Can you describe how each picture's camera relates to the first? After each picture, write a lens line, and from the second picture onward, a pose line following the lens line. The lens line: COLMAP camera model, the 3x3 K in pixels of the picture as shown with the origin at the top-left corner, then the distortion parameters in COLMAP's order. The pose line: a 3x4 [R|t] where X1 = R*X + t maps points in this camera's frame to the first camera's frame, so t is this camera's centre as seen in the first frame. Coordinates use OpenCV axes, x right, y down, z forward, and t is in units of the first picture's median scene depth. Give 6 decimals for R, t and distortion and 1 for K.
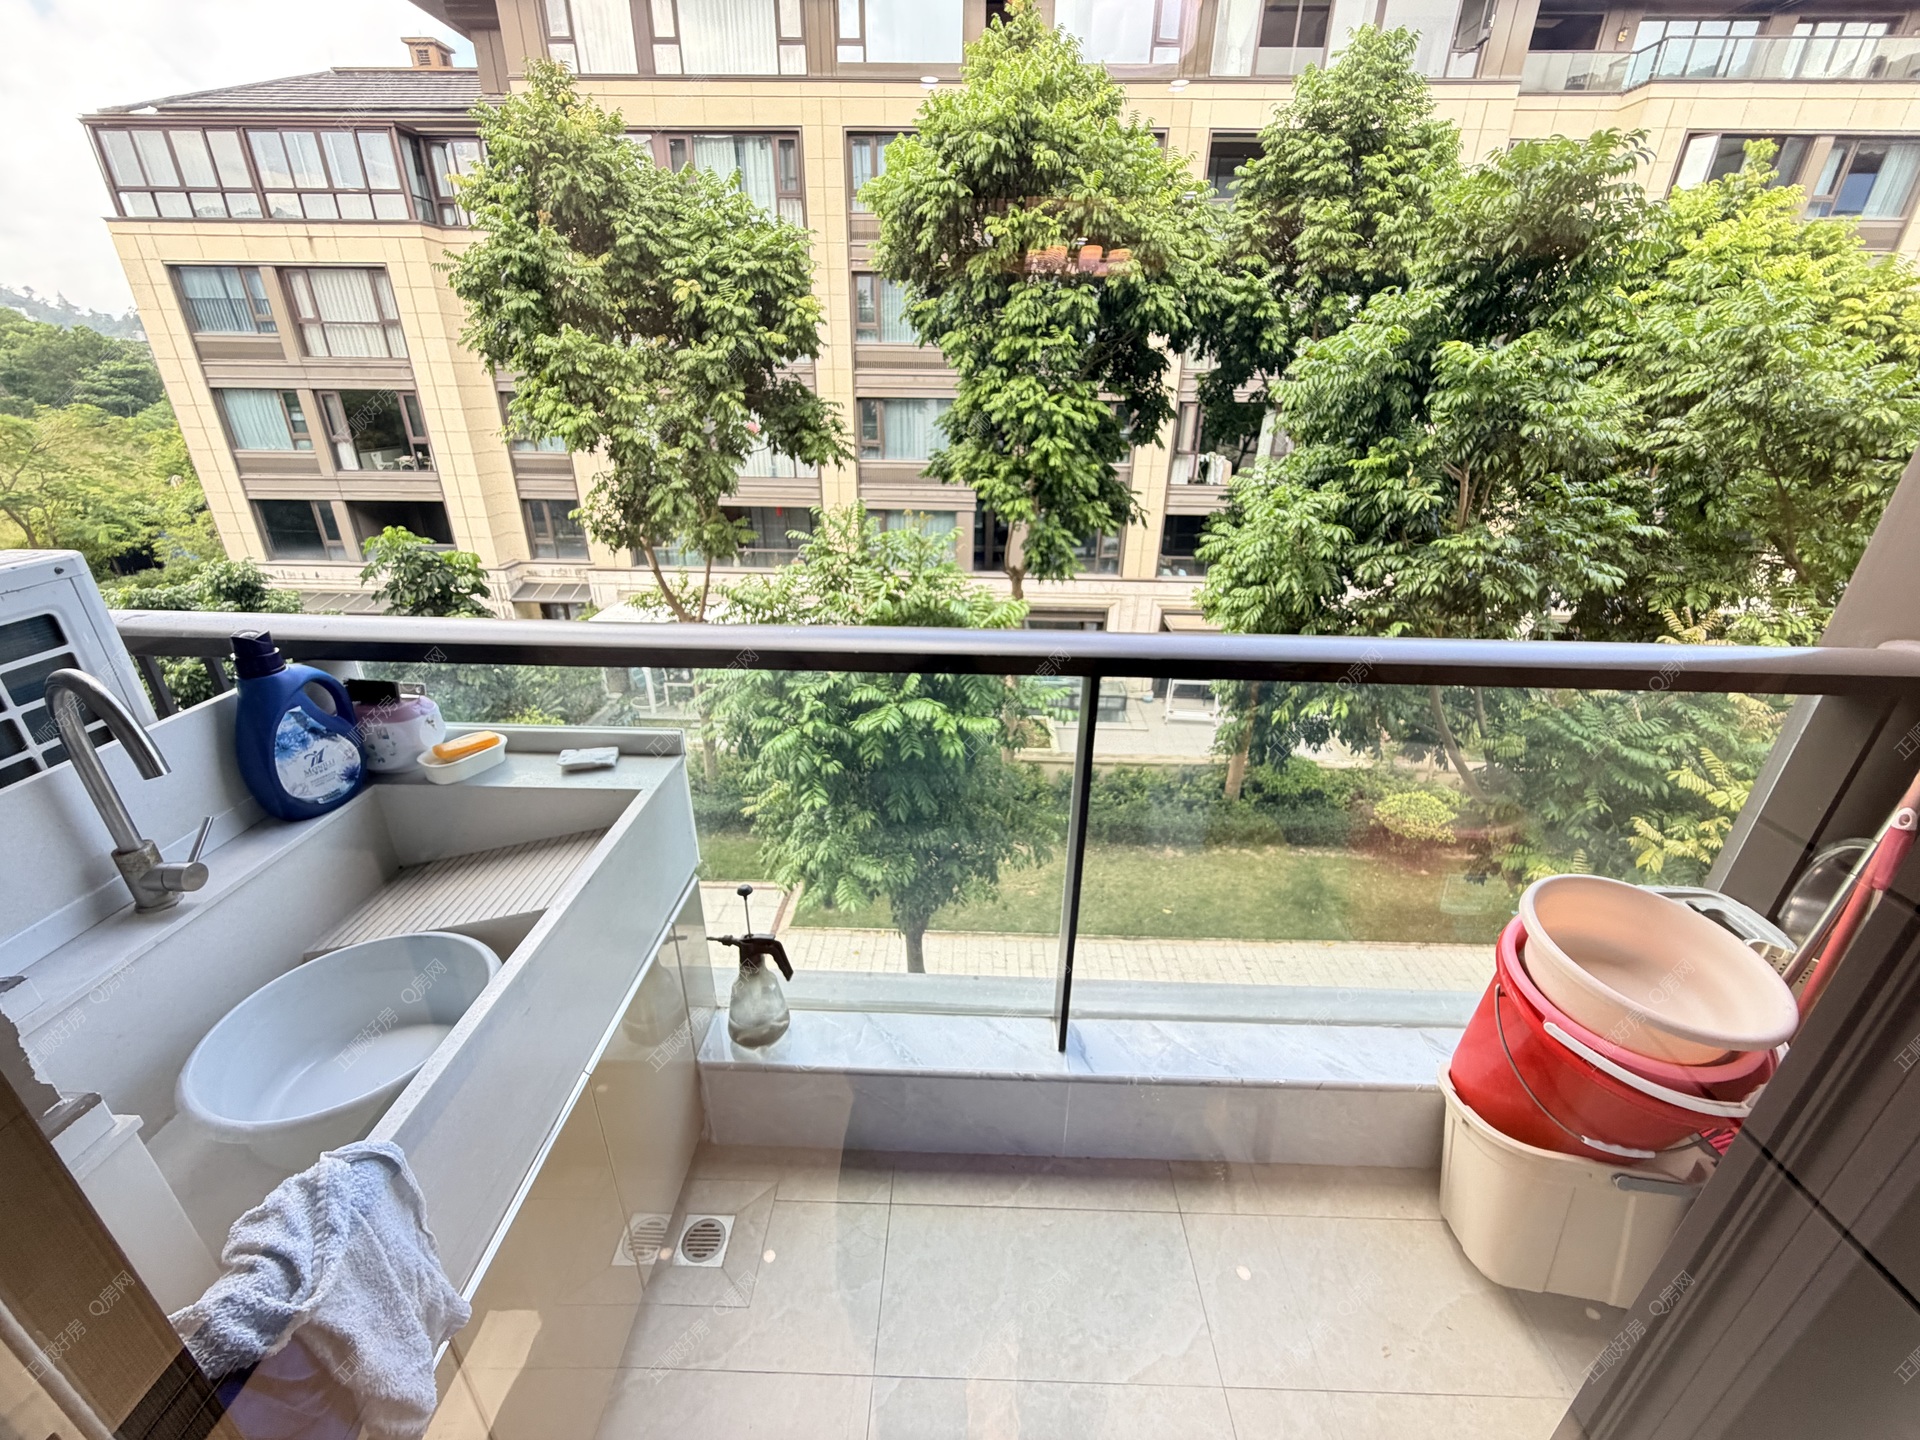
lens RADIAL K [[759.8, 0, 960.0], [0, 759.8, 720.0], [0, 0, 1]] dist [-0.017631, 0.000075]
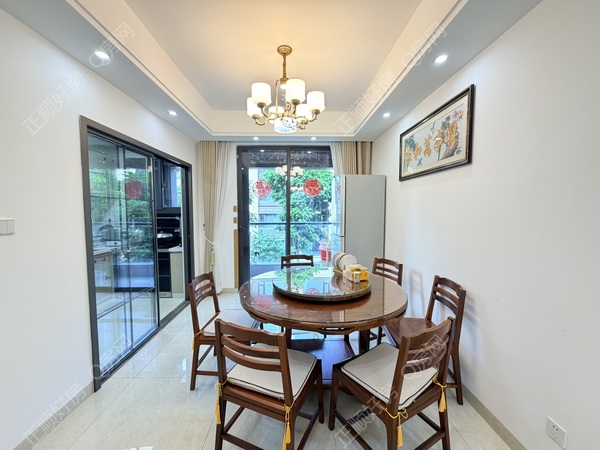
lens RADIAL K [[237.4, 0, 300.0], [0, 237.4, 225.0], [0, 0, 1]] dist [-0.017631, 0.000075]
pose [[0.998711, -0.013218, 0.049016, 0.030601], [0.029799, 0.934314, -0.355204, 0.151155], [-0.041101, 0.356207, 0.933503, -0.300280]]
